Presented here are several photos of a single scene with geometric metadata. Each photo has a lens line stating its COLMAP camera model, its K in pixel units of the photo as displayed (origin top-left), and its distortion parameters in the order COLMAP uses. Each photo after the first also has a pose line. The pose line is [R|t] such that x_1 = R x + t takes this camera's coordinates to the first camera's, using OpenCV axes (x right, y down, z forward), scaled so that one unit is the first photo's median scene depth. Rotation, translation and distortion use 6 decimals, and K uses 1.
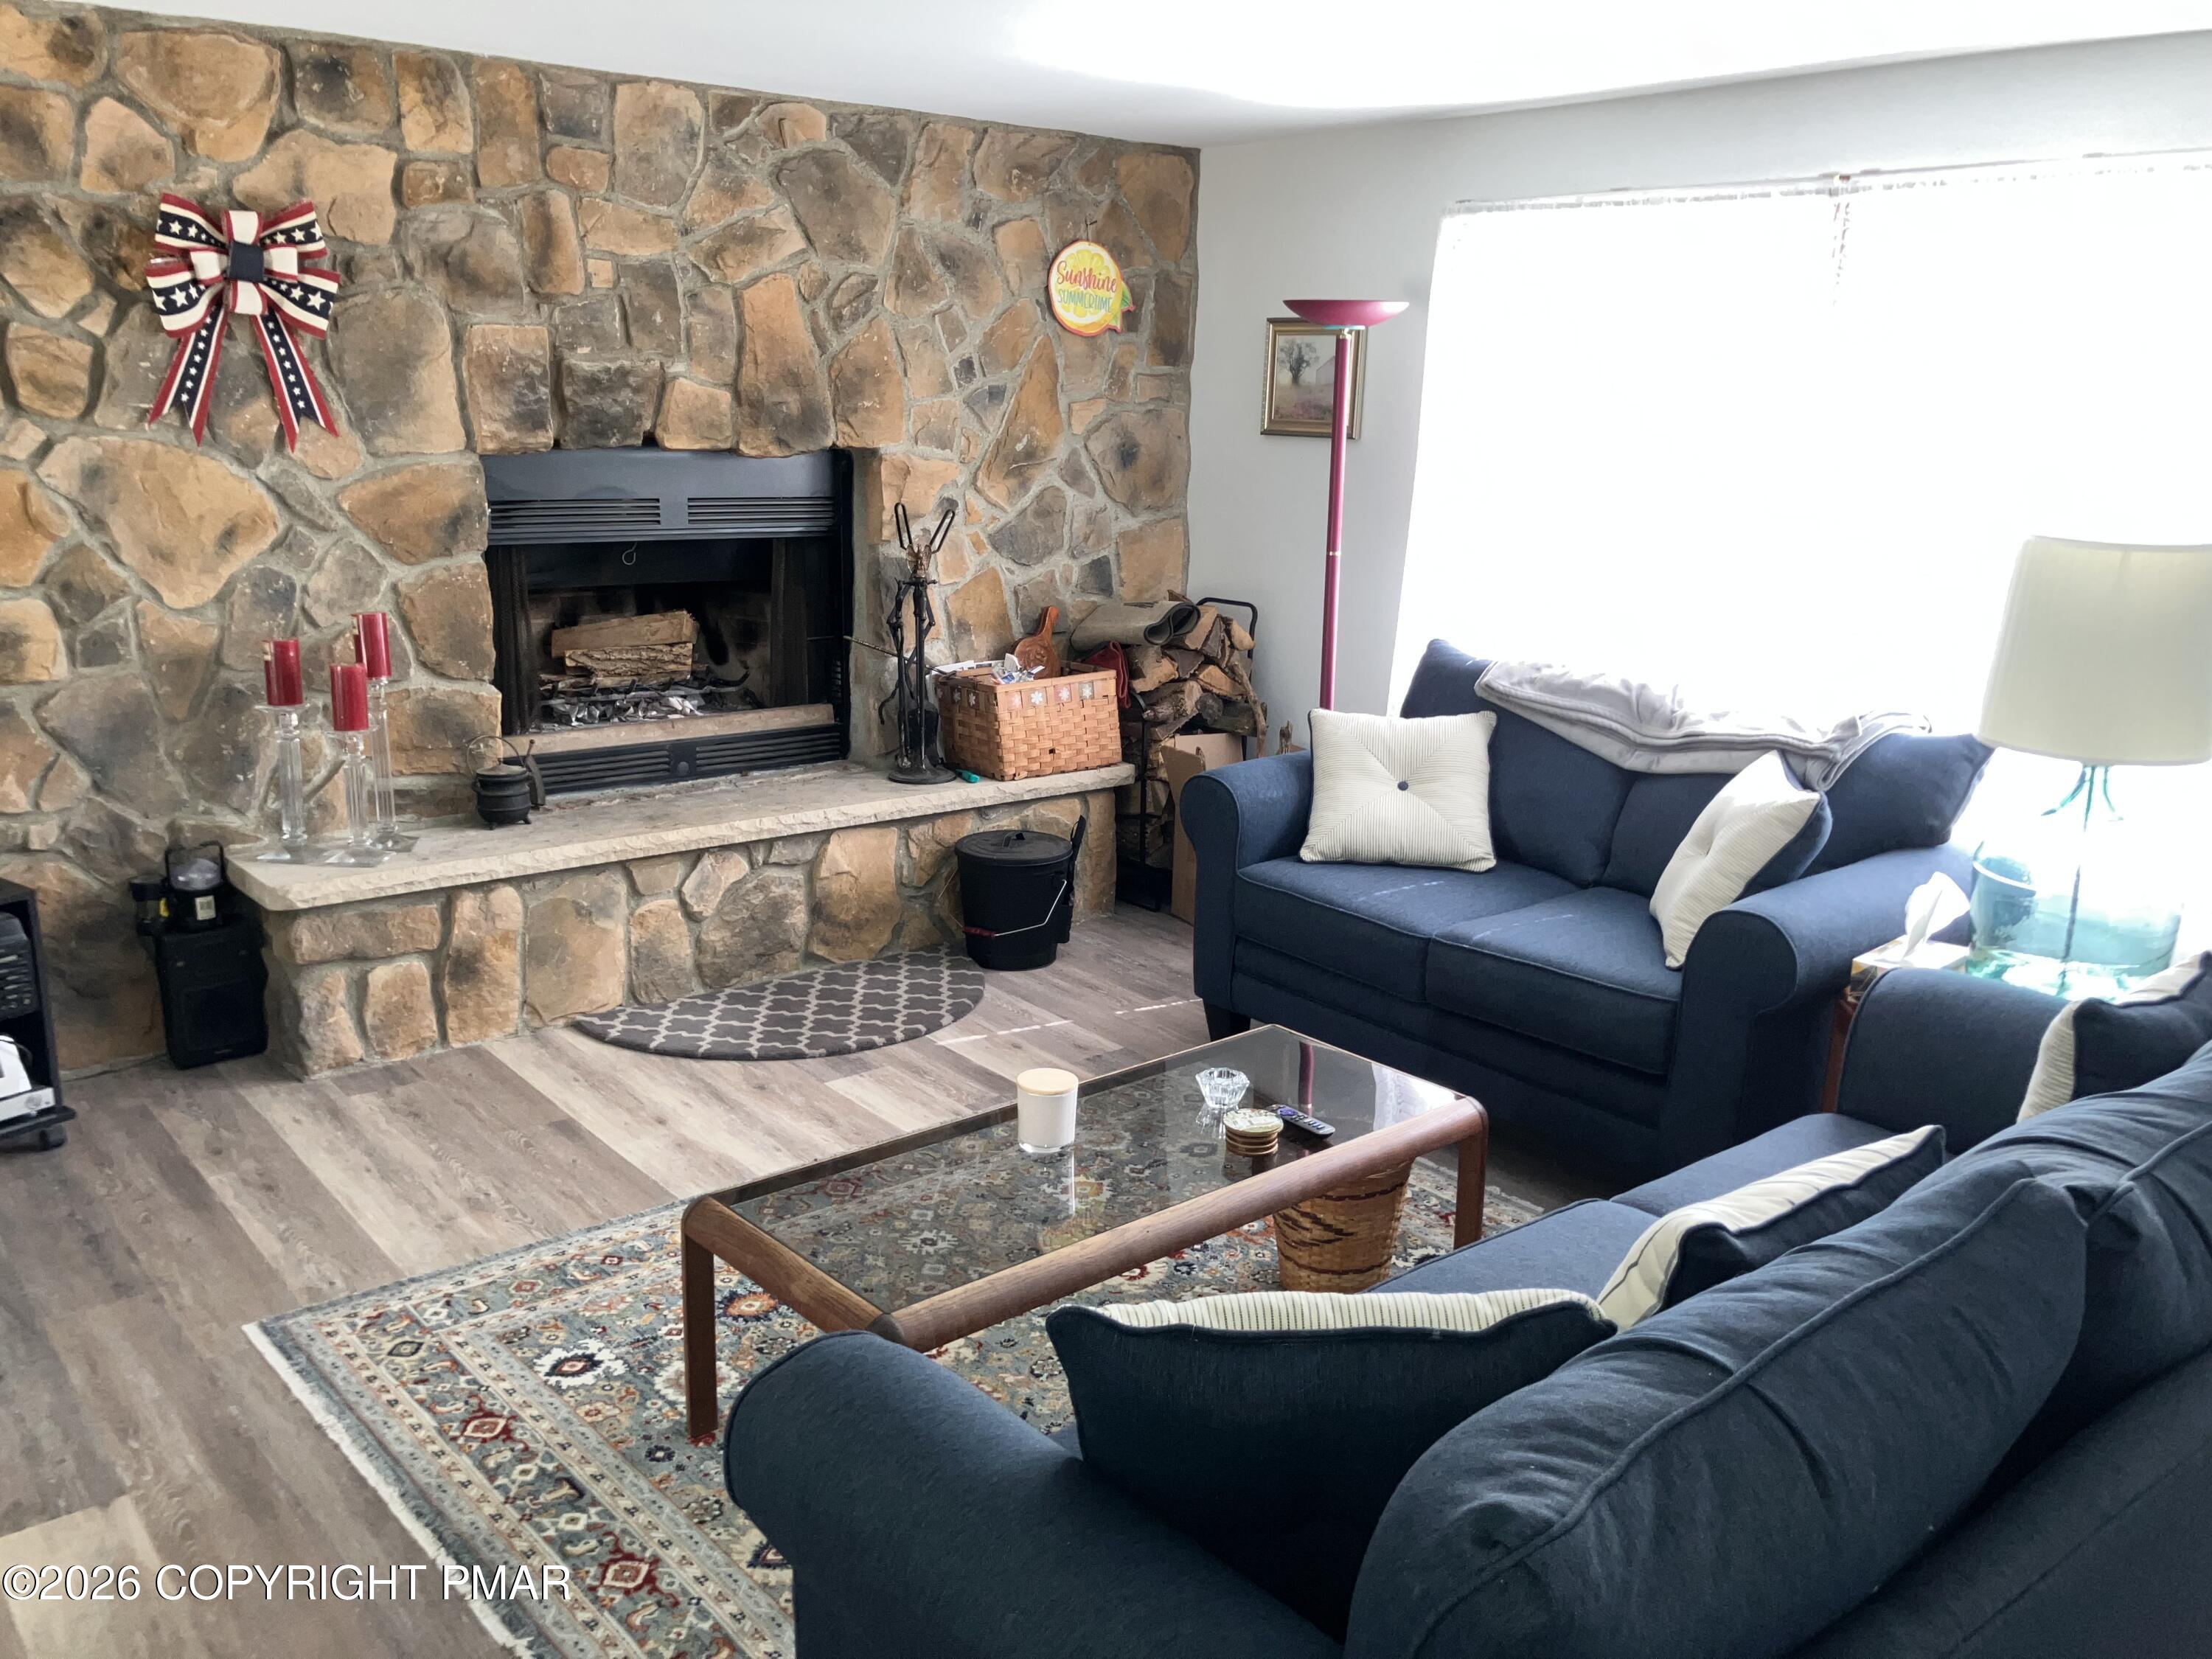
lens RADIAL K [[1845.7, 0, 1106.0], [0, 1845.7, 829.5], [0, 0, 1]] dist [0.056161, -0.068598]
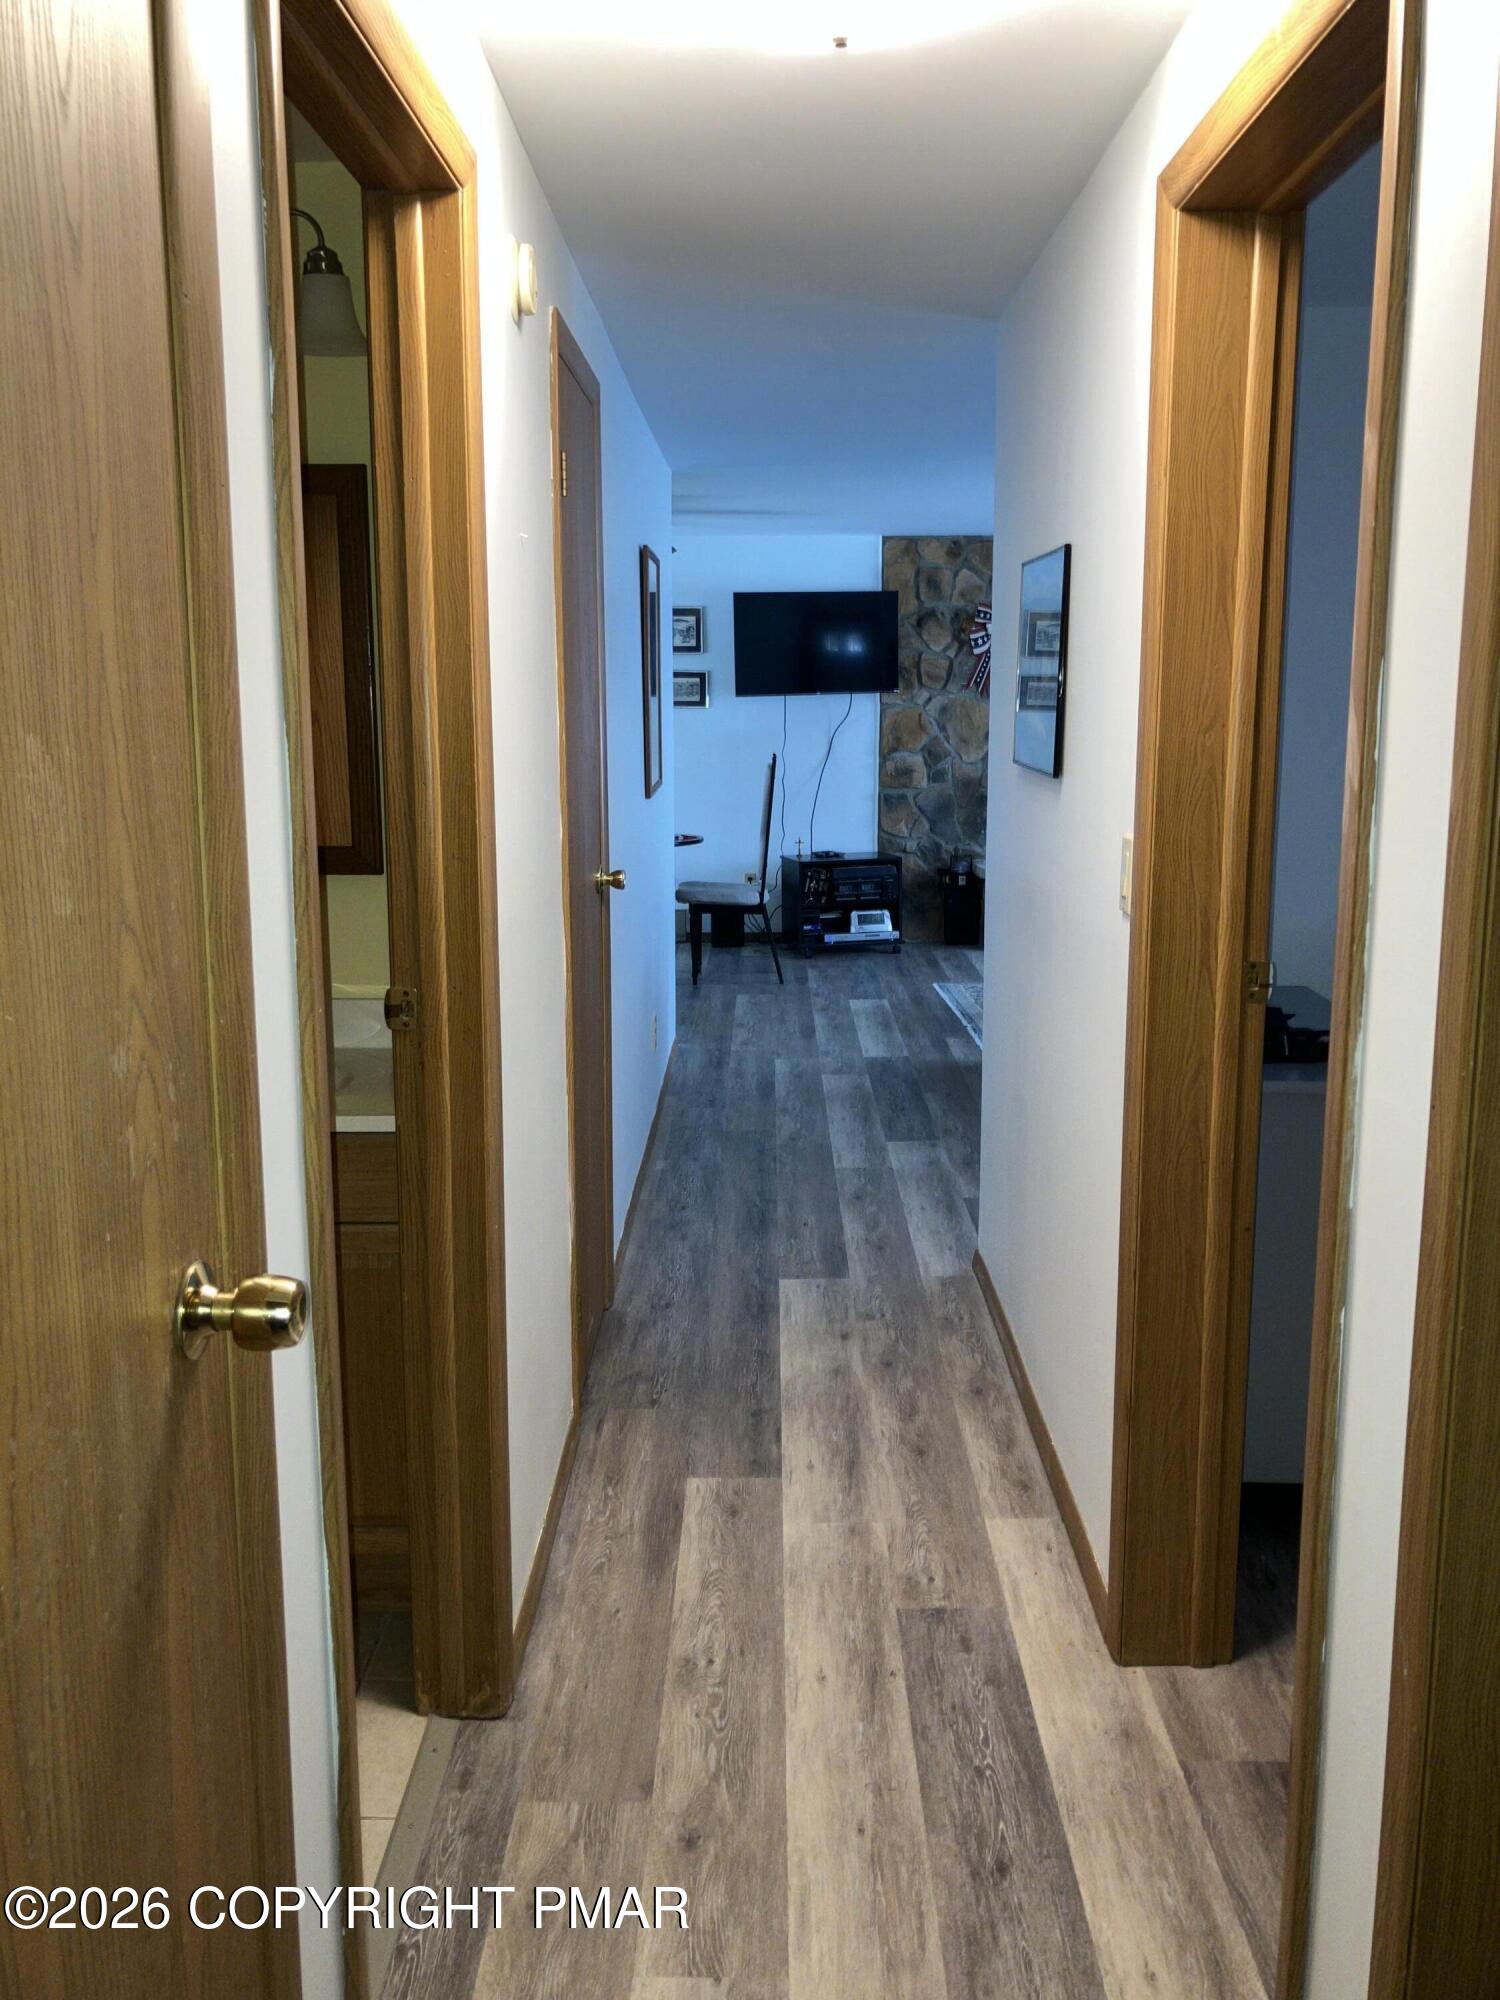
lens RADIAL K [[1668.8, 0, 750.0], [0, 1668.8, 1000.0], [0, 0, 1]] dist [0.056161, -0.068598]
pose [[0.774798, 0.090858, -0.625646, 0.694093], [-0.129053, 0.991511, -0.015828, 0.264017], [0.618897, 0.093004, 0.779946, -0.889267]]
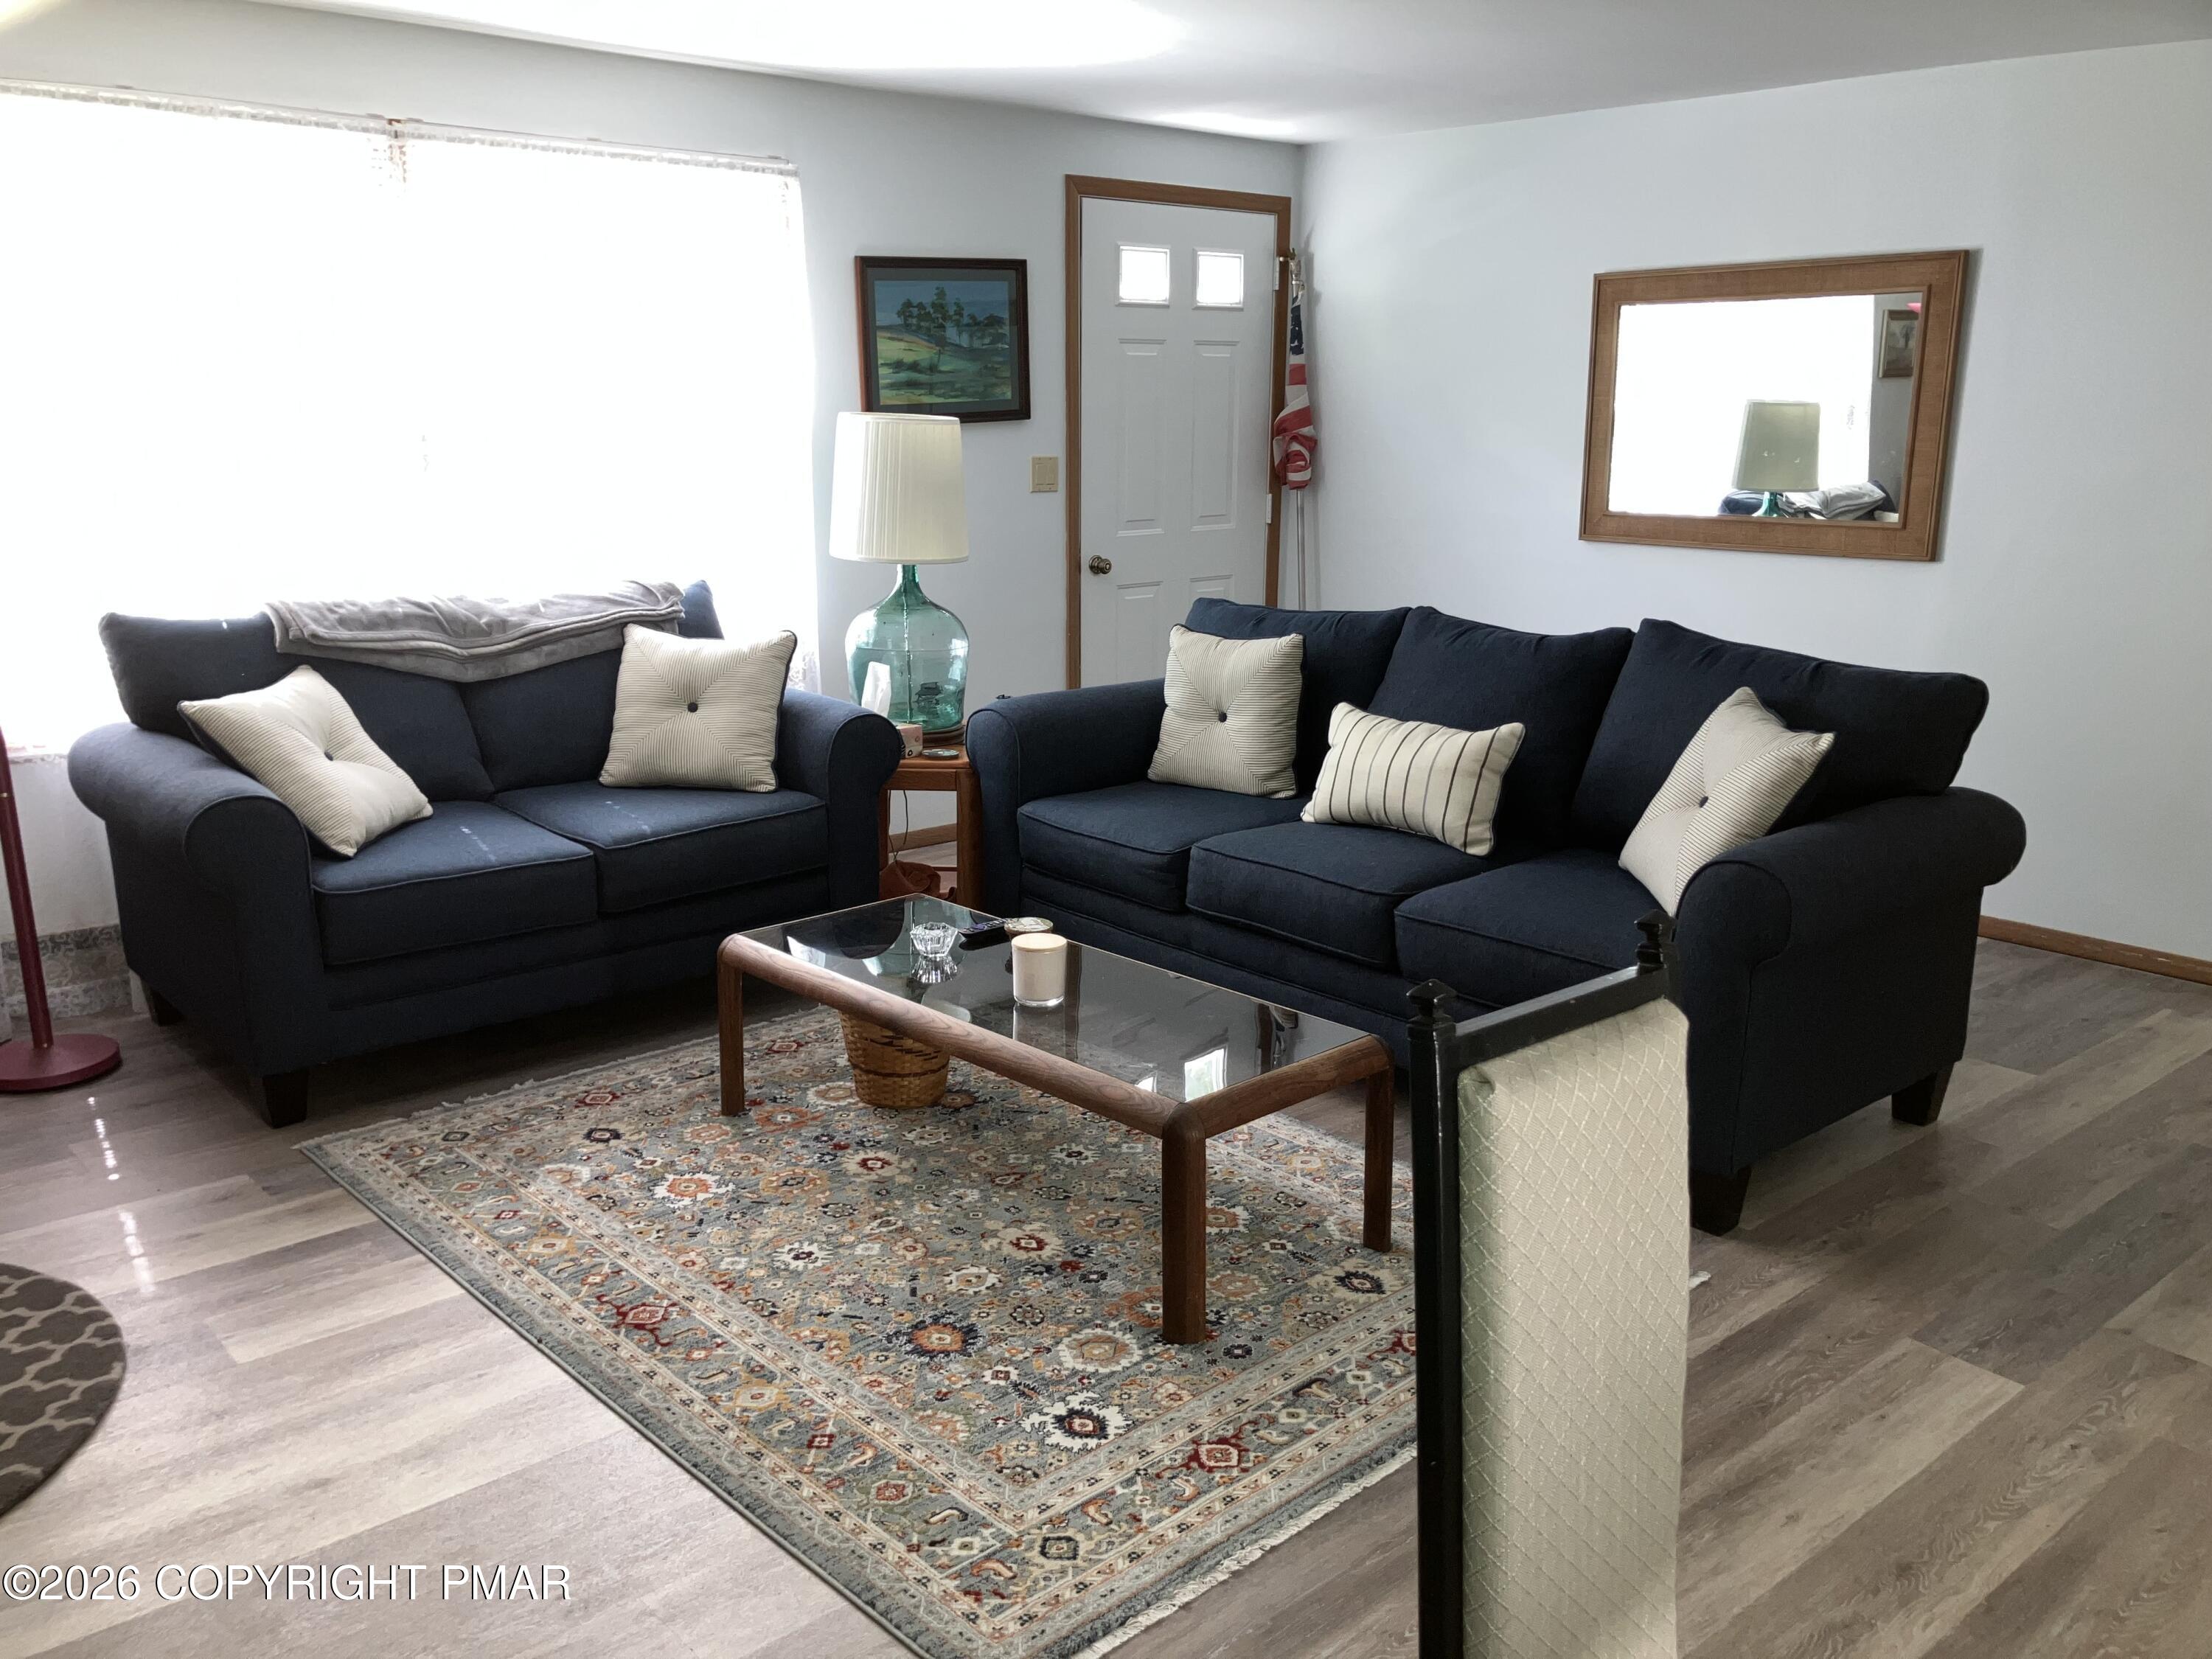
lens RADIAL K [[1845.7, 0, 1106.0], [0, 1845.7, 829.5], [0, 0, 1]] dist [0.056161, -0.068598]
pose [[-0.052914, -0.245191, 0.968030, -0.727772], [0.232777, 0.939655, 0.250727, -0.126730], [-0.971090, 0.238602, 0.007354, 0.635839]]
